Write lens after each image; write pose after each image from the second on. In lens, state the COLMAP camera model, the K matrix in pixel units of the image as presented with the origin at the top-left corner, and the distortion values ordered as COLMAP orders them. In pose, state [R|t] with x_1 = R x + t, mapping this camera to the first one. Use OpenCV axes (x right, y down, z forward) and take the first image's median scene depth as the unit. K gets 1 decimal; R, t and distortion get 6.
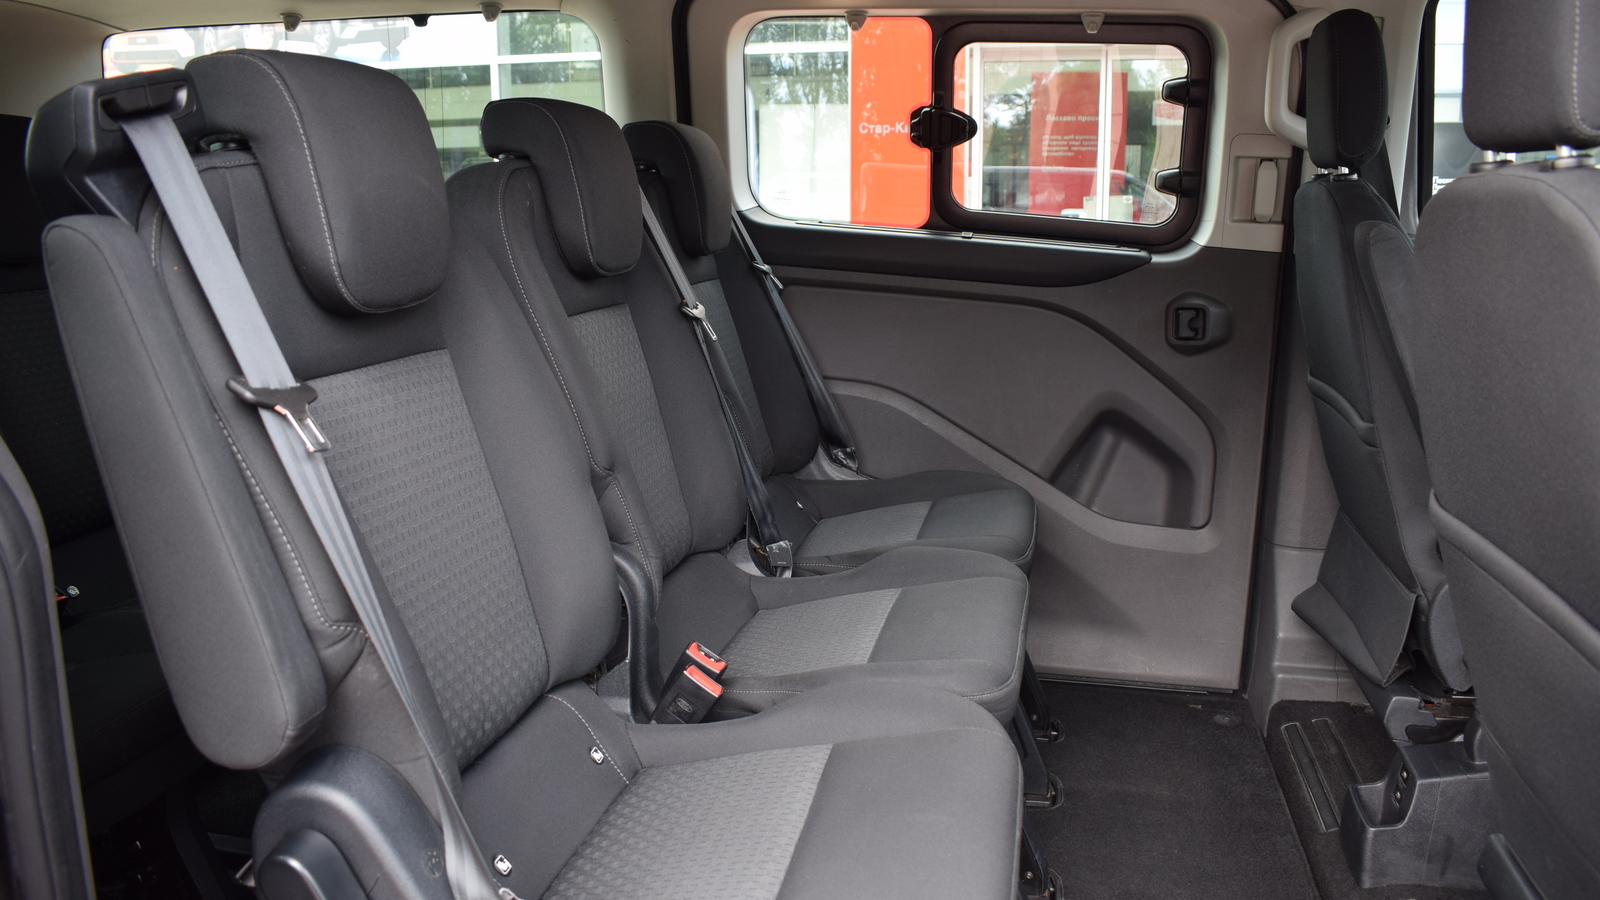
lens RADIAL K [[1303.2, 0, 800.0], [0, 1303.2, 450.0], [0, 0, 1]] dist [-0.092582, 0.005220]
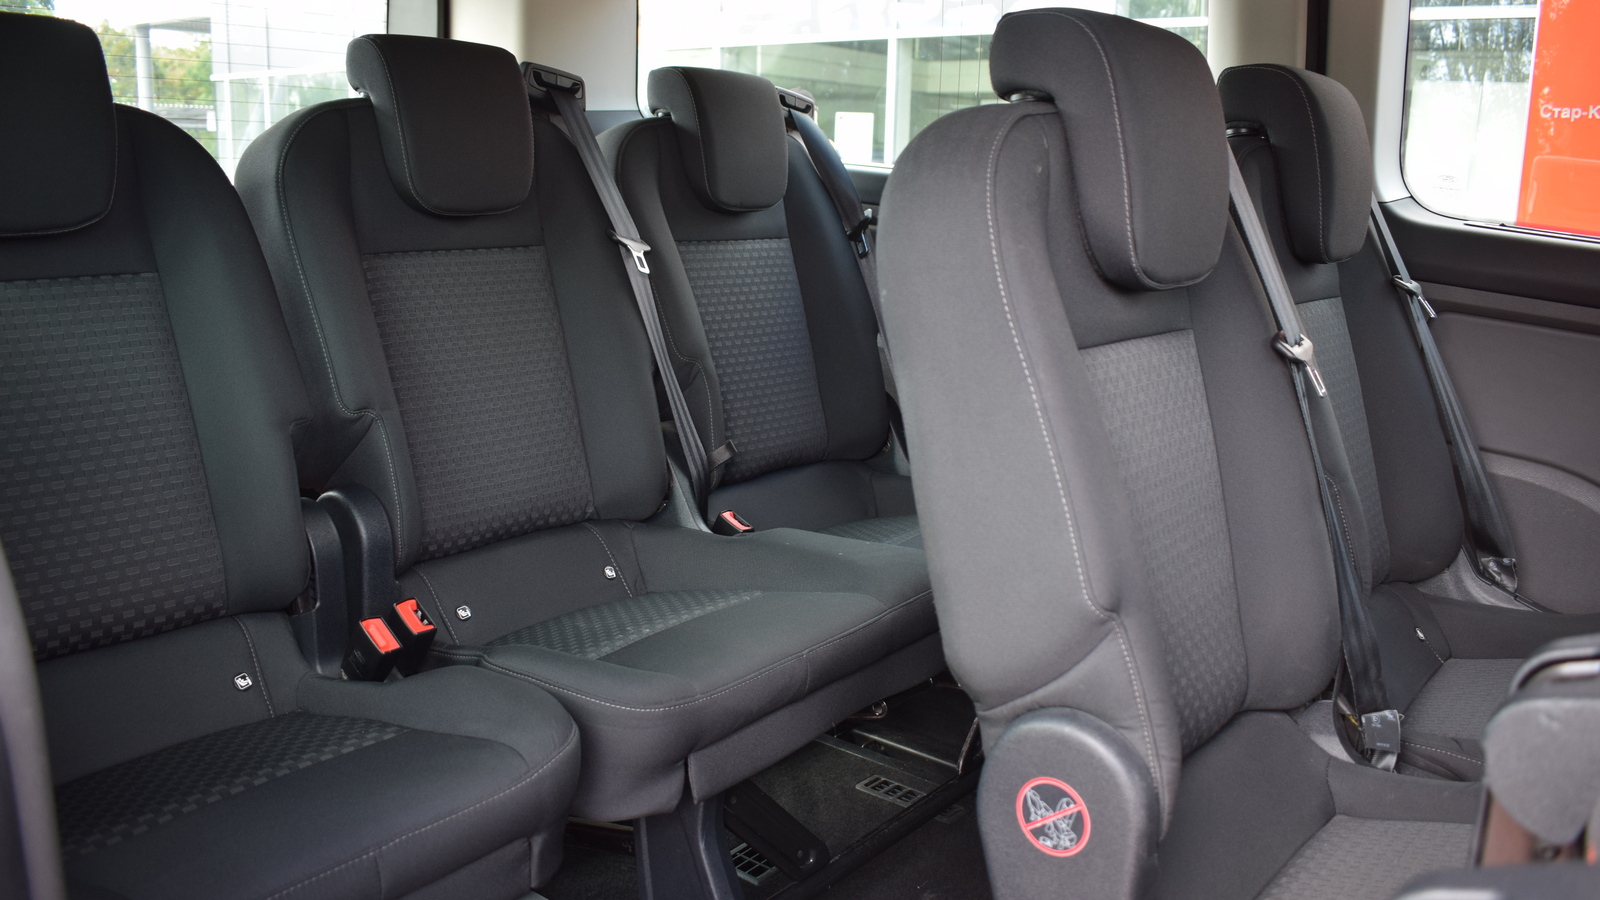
lens RADIAL K [[1303.2, 0, 800.0], [0, 1303.2, 450.0], [0, 0, 1]] dist [-0.092582, 0.005220]
pose [[0.894773, 0.122171, -0.429482, -0.018289], [-0.115563, 0.992431, 0.041547, -0.048726], [0.431307, 0.012457, 0.902119, 0.276688]]
